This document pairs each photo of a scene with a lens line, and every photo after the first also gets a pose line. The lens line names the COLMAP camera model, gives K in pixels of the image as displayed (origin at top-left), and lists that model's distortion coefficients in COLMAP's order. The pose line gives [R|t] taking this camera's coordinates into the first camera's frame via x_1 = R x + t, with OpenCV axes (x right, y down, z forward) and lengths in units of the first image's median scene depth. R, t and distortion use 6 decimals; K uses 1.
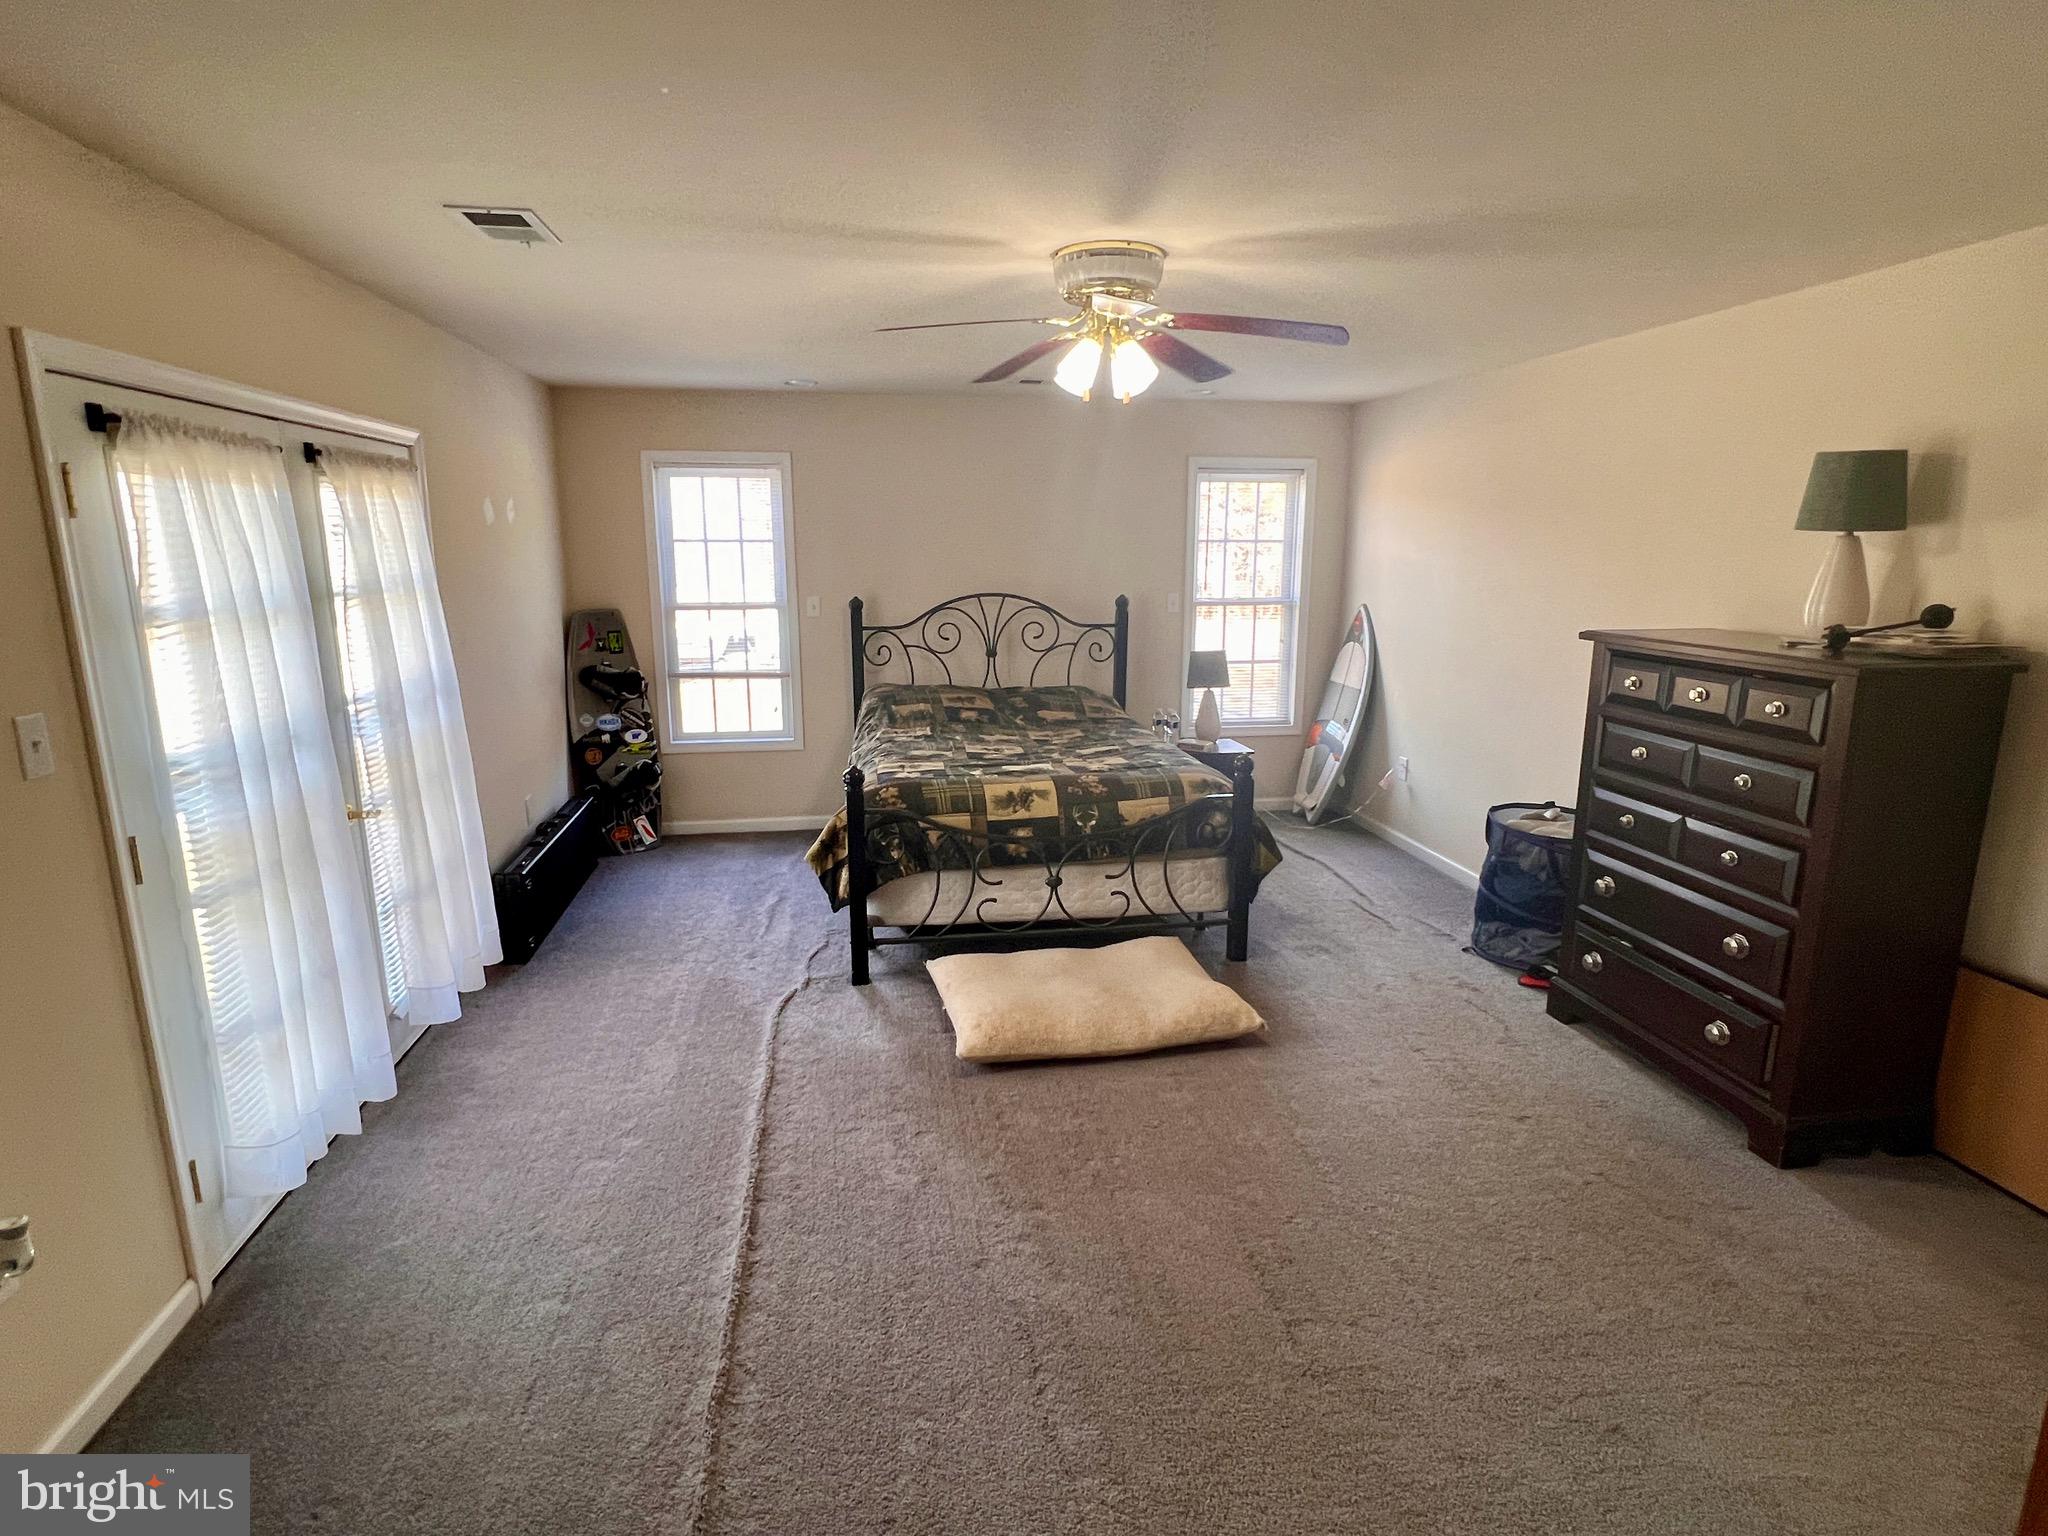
lens RADIAL K [[1069.1, 0, 1015.0], [0, 1069.1, 770.1], [0, 0, 1]] dist [0.002904, -0.002846]
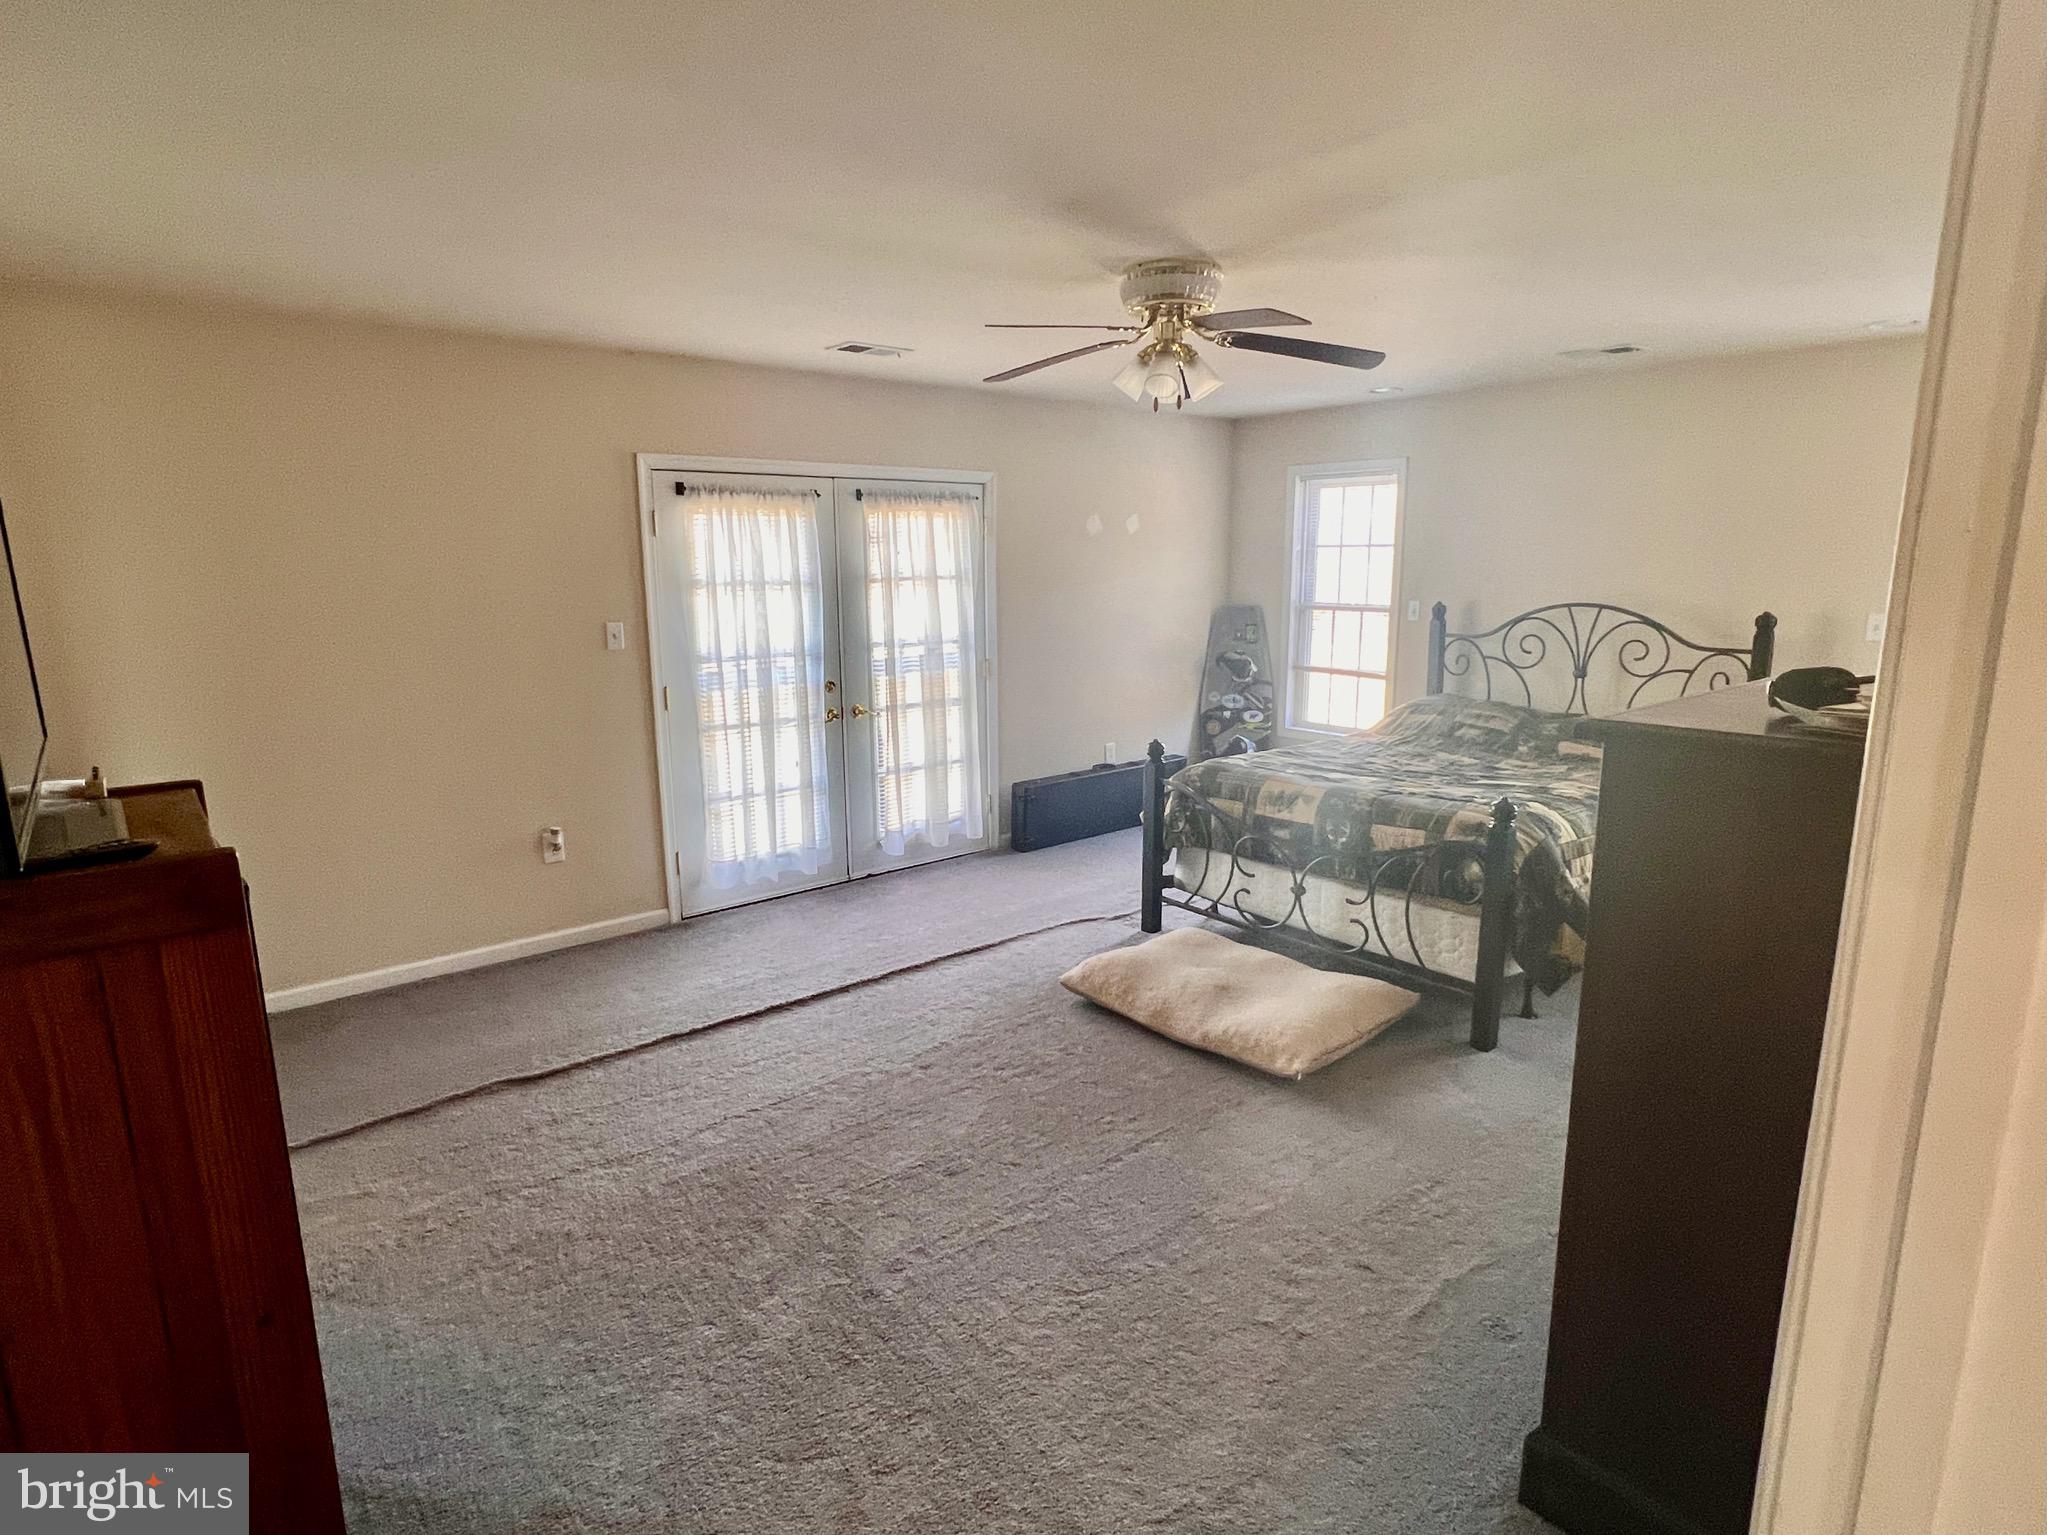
lens RADIAL K [[1068.6, 0, 1005.3], [0, 1068.6, 771.2], [0, 0, 1]] dist [0.002904, -0.002846]
pose [[0.517187, 0.166050, -0.839610, 0.686609], [-0.173919, 0.980921, 0.086866, -0.038993], [0.838015, 0.101098, 0.536199, 0.238065]]
